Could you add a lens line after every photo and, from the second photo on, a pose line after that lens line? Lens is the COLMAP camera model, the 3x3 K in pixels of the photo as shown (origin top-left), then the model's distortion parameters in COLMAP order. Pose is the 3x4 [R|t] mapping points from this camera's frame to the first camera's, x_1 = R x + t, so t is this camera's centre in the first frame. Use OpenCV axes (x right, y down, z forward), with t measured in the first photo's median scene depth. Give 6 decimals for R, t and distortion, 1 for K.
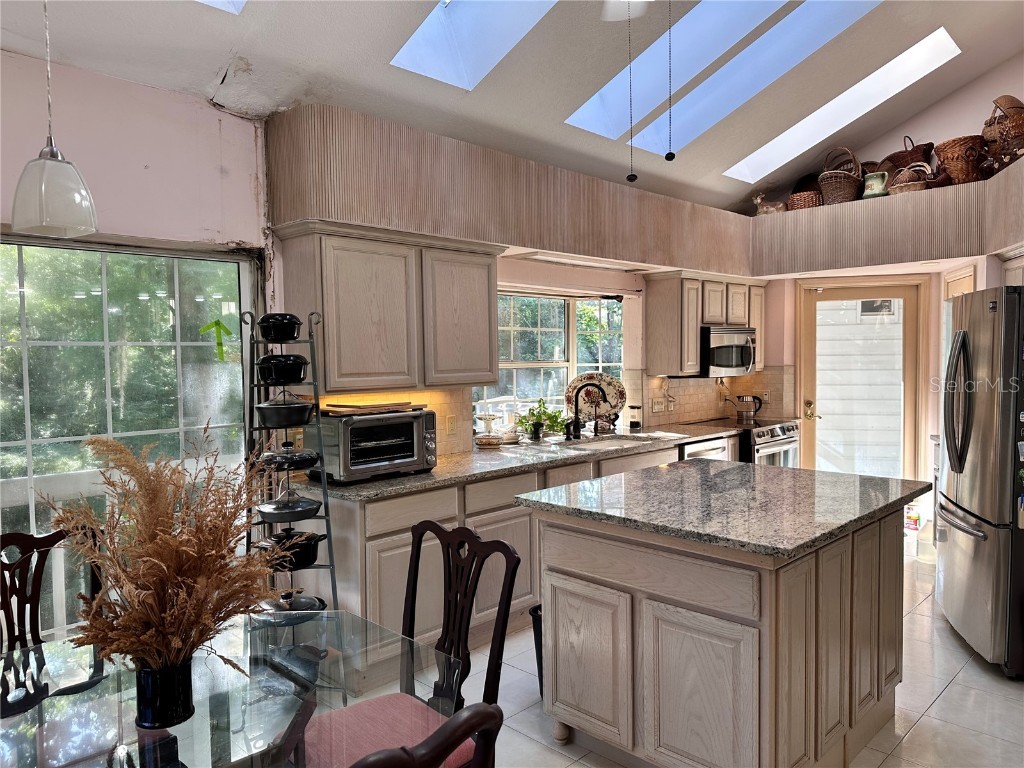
lens RADIAL K [[714.5, 0, 521.5], [0, 714.5, 386.0], [0, 0, 1]] dist [0.085683, -0.090251]
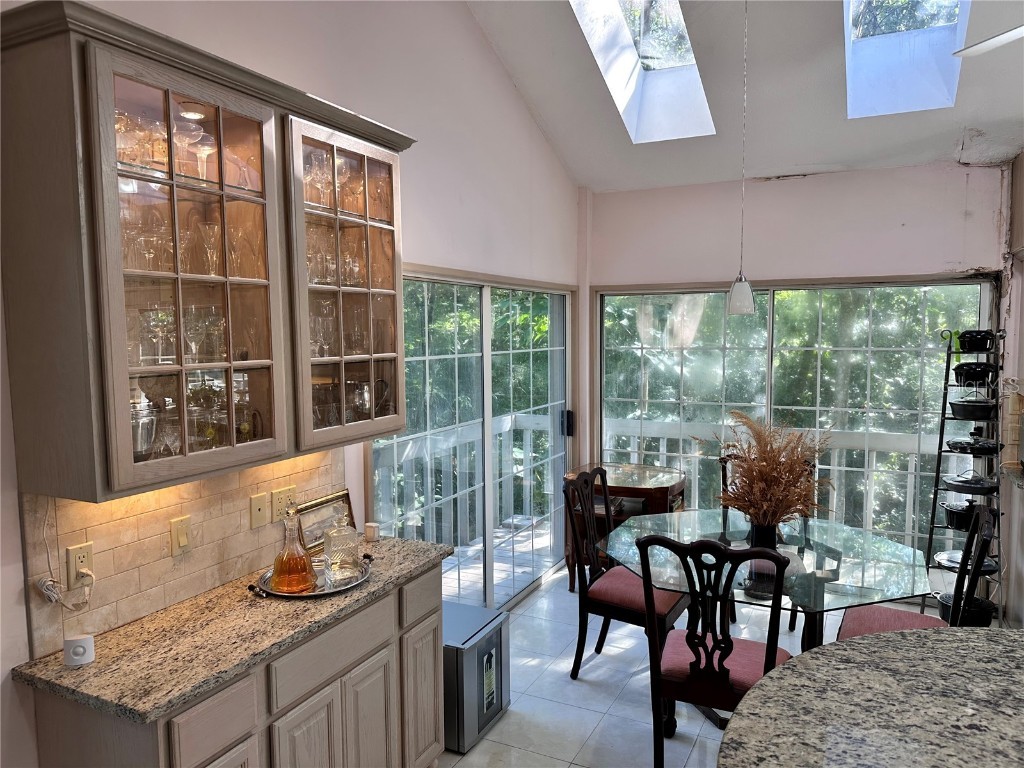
lens RADIAL K [[714.5, 0, 521.5], [0, 714.5, 386.0], [0, 0, 1]] dist [0.085683, -0.090251]
pose [[0.311521, 0.079463, -0.946911, 0.527013], [-0.036562, 0.996762, 0.071618, -0.054553], [0.949536, 0.012310, 0.313418, -0.124509]]
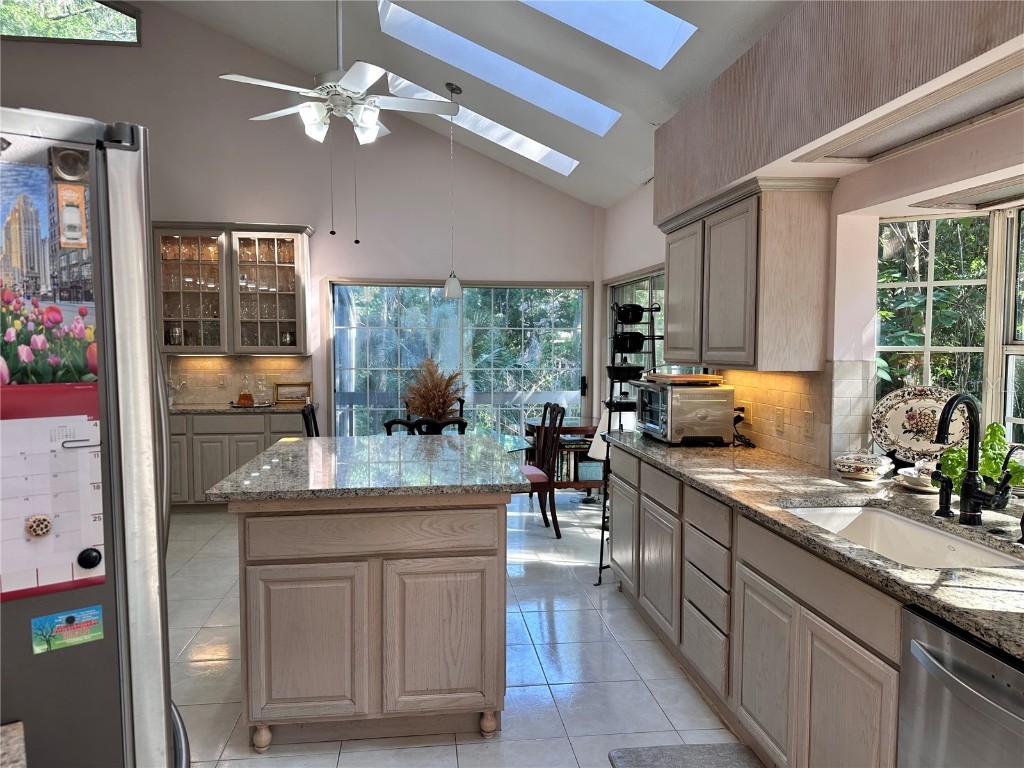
lens RADIAL K [[714.5, 0, 521.5], [0, 714.5, 386.0], [0, 0, 1]] dist [0.085683, -0.090251]
pose [[-0.618813, 0.054001, -0.783680, 0.799531], [-0.034884, 0.994761, 0.096091, -0.056610], [0.784764, 0.086800, -0.613687, 1.455487]]
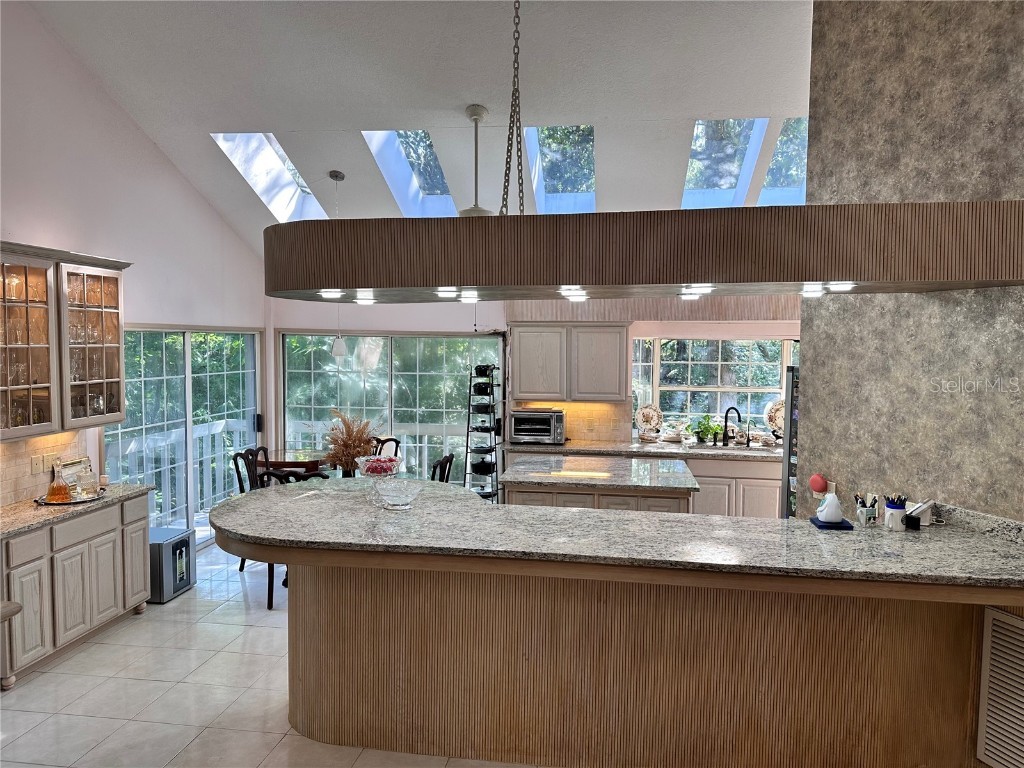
lens RADIAL K [[714.5, 0, 521.5], [0, 714.5, 386.0], [0, 0, 1]] dist [0.085683, -0.090251]
pose [[0.600086, 0.061788, -0.797545, 1.320483], [-0.050026, 0.997960, 0.039674, -0.108532], [0.798369, 0.016090, 0.601953, -0.234828]]
